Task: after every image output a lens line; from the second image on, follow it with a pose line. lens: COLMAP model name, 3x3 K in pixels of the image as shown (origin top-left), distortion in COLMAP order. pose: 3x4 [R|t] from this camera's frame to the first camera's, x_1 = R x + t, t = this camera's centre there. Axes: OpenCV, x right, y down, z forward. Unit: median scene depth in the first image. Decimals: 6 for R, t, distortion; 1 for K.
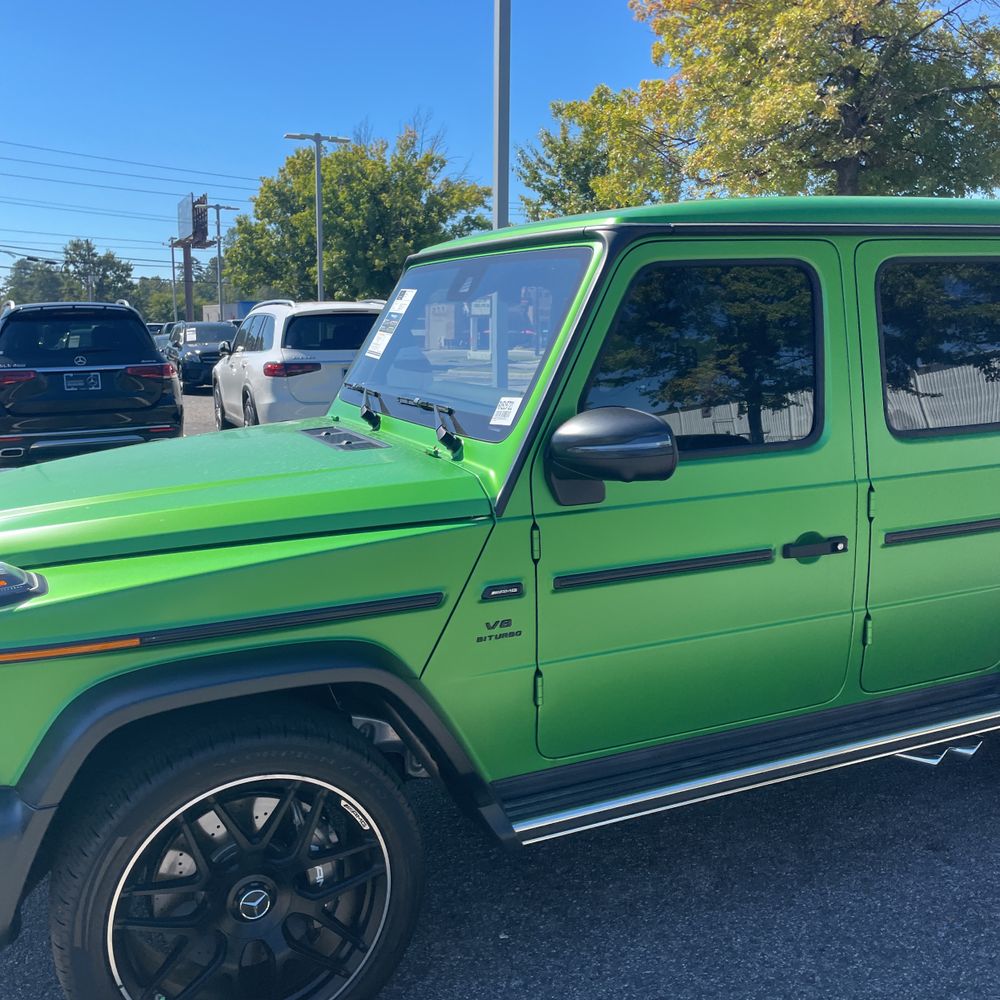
lens RADIAL K [[1017.5, 0, 499.7], [0, 1017.5, 493.7], [0, 0, 1]] dist [0.022186, 0.000000]
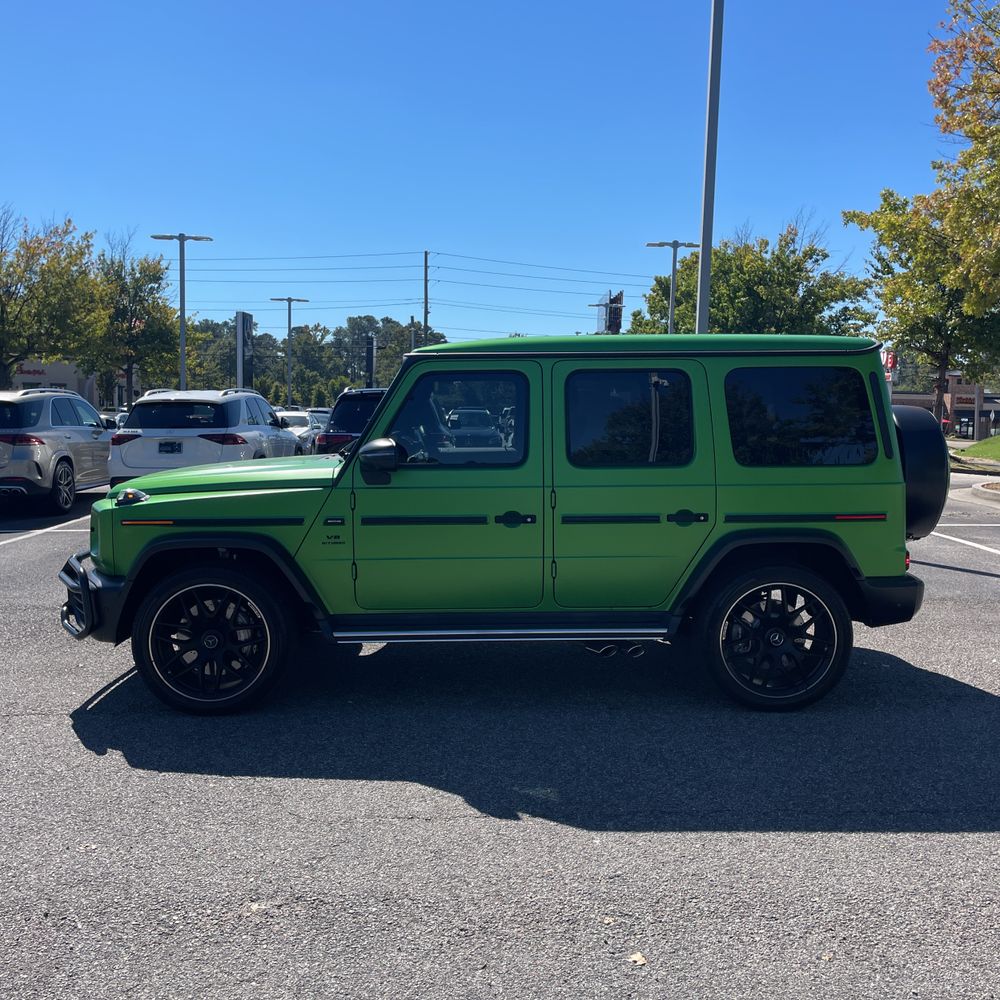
lens RADIAL K [[1017.5, 0, 515.7], [0, 1017.5, 476.9], [0, 0, 1]] dist [0.022186, 0.000000]
pose [[0.924979, 0.041088, -0.377790, 0.907685], [-0.078483, 0.993360, -0.084120, 0.118266], [0.371825, 0.107460, 0.922062, -0.671957]]
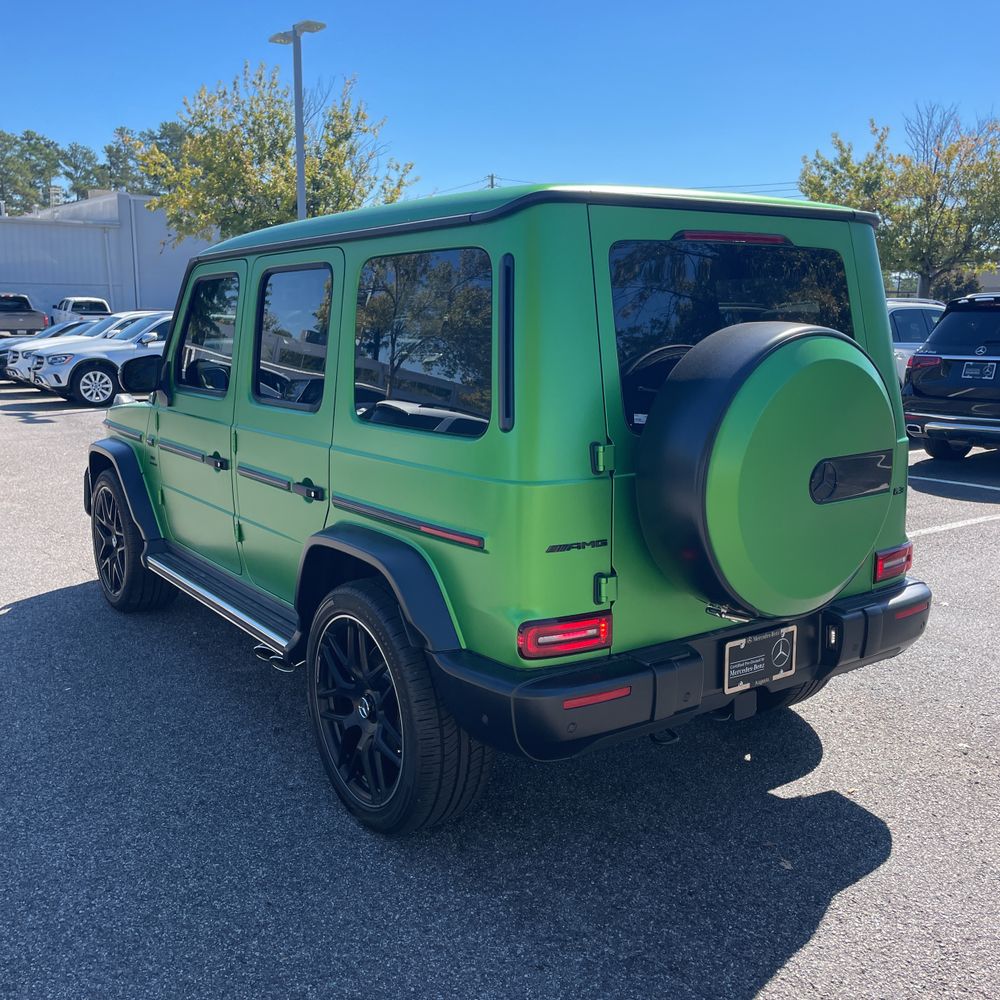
lens RADIAL K [[1017.5, 0, 497.6], [0, 1017.5, 492.1], [0, 0, 1]] dist [0.022186, 0.000000]
pose [[0.195377, 0.180920, -0.963896, 1.662381], [-0.173283, 0.973742, 0.147644, -0.179257], [0.965298, 0.138181, 0.221597, 0.948740]]
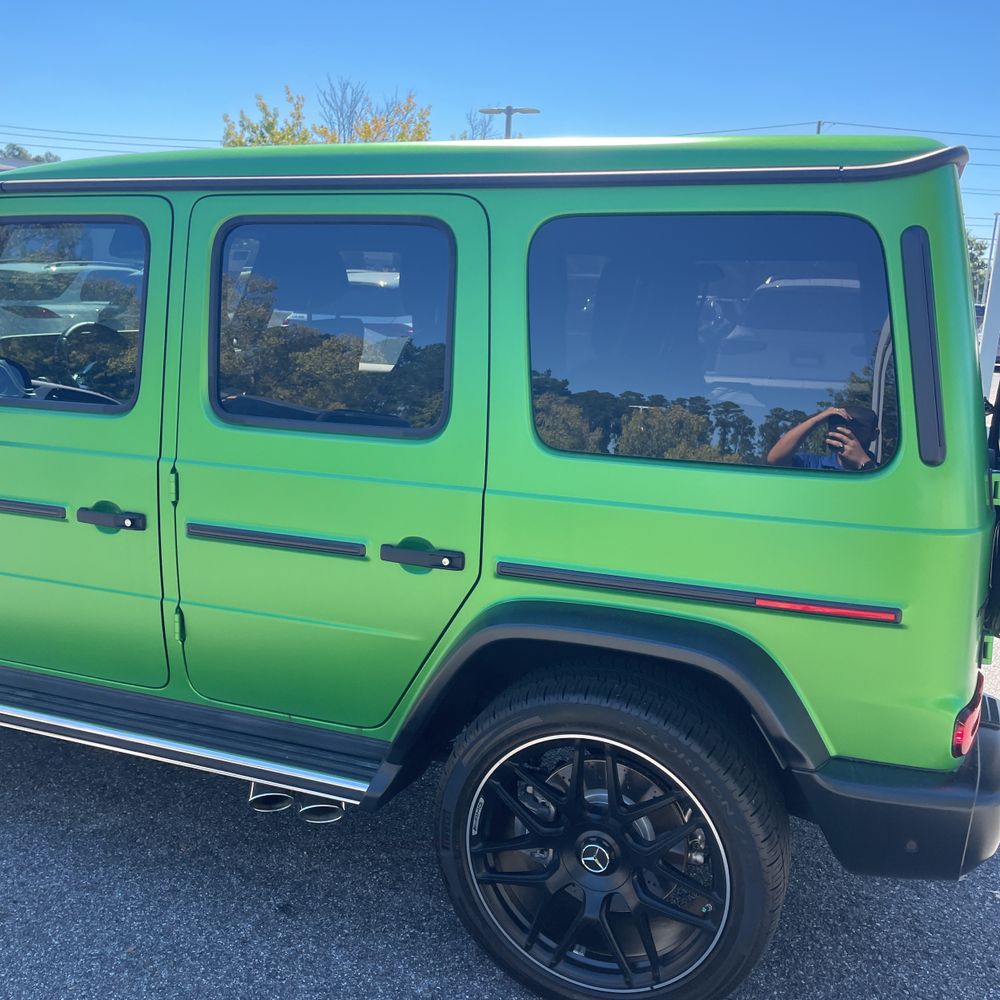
lens RADIAL K [[1017.5, 0, 502.5], [0, 1017.5, 498.9], [0, 0, 1]] dist [0.022186, 0.000000]
pose [[0.707345, 0.176319, -0.684525, 1.087236], [-0.160593, 0.983153, 0.087292, -0.096073], [0.688384, 0.048184, 0.723744, 0.491864]]
